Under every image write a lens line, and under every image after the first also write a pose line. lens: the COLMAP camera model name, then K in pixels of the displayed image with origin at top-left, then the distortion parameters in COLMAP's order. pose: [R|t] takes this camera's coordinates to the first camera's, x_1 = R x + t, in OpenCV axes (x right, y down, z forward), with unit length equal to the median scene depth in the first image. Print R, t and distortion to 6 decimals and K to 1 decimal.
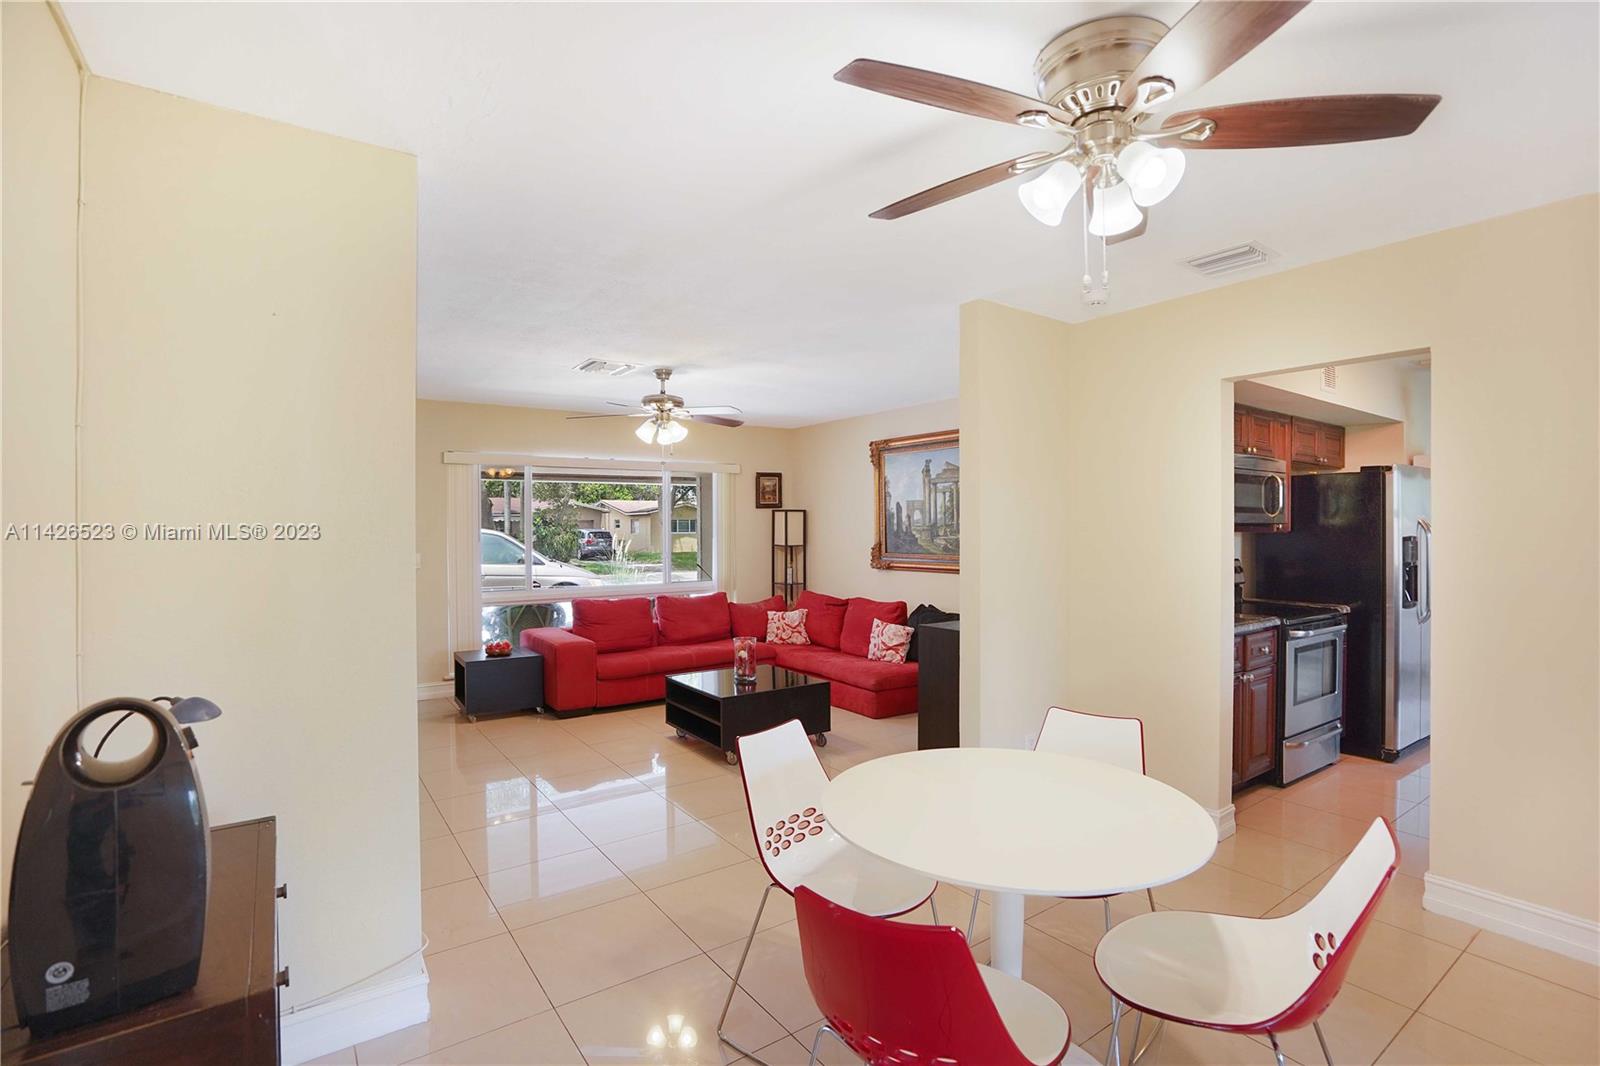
lens RADIAL K [[760.4, 0, 792.8], [0, 760.4, 535.5], [0, 0, 1]] dist [-0.020640, 0.001674]
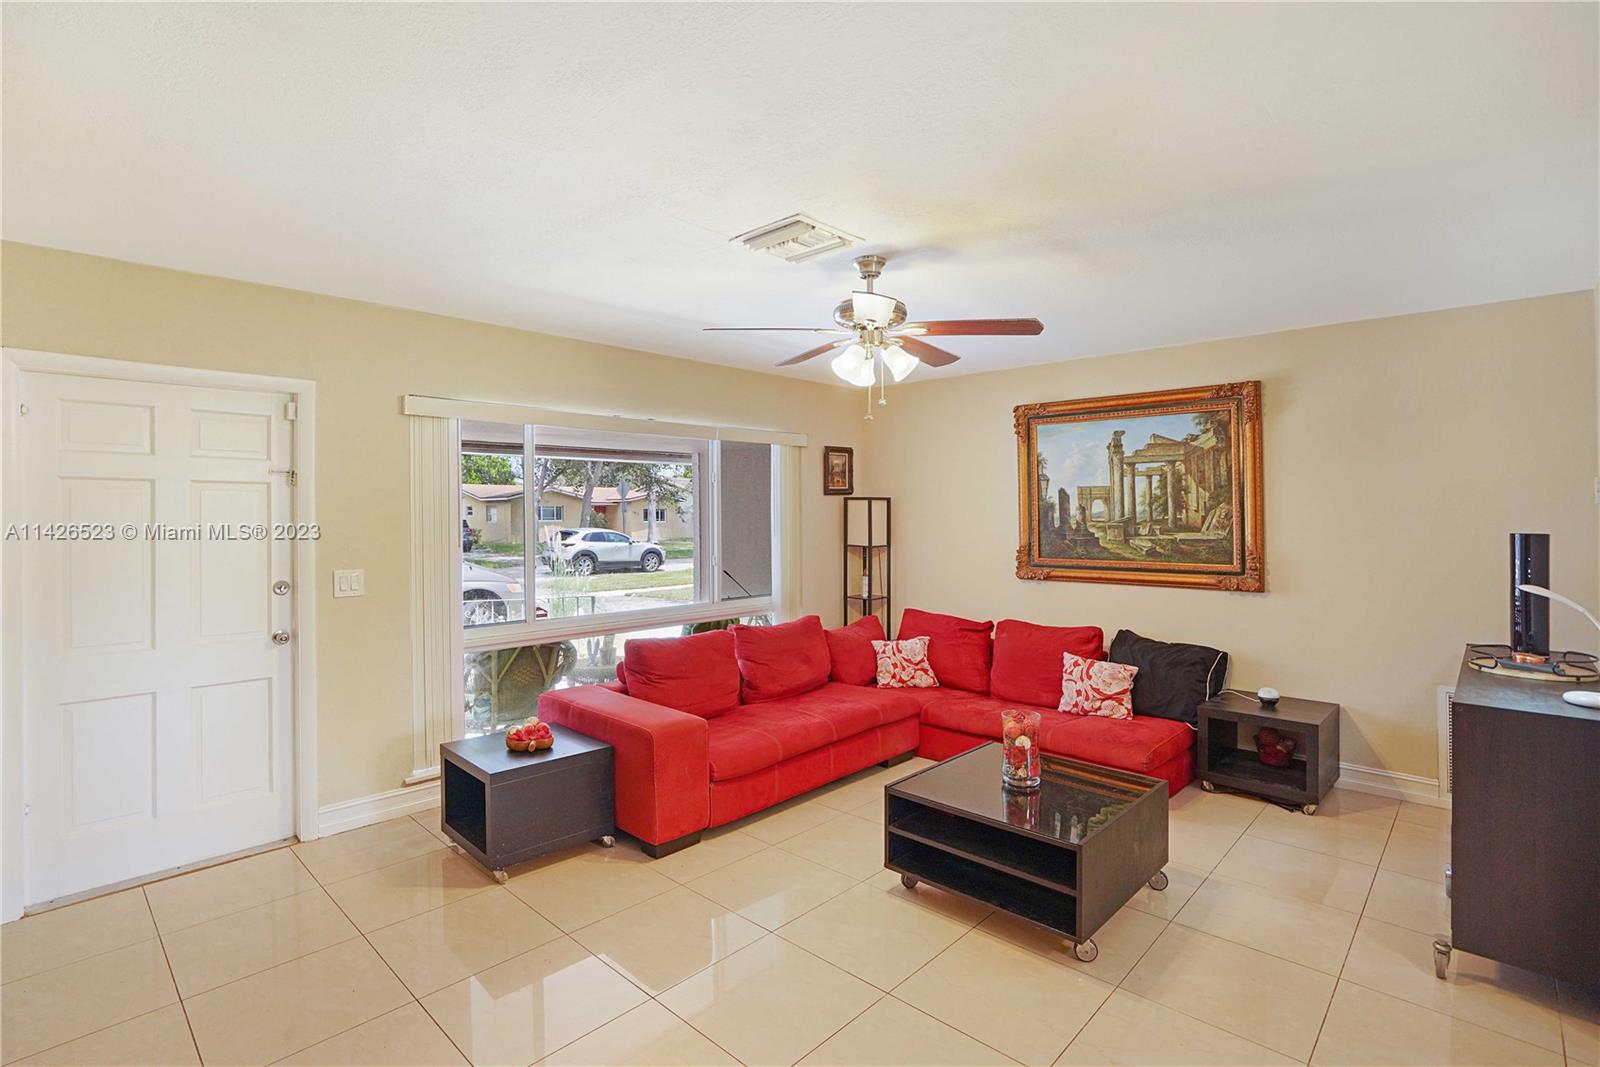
lens RADIAL K [[760.4, 0, 792.0], [0, 760.4, 524.5], [0, 0, 1]] dist [-0.020640, 0.001674]
pose [[0.977070, -0.001251, 0.212915, -0.269722], [0.000586, 0.999995, 0.003187, -0.011613], [-0.212918, -0.002990, 0.977065, 0.339574]]
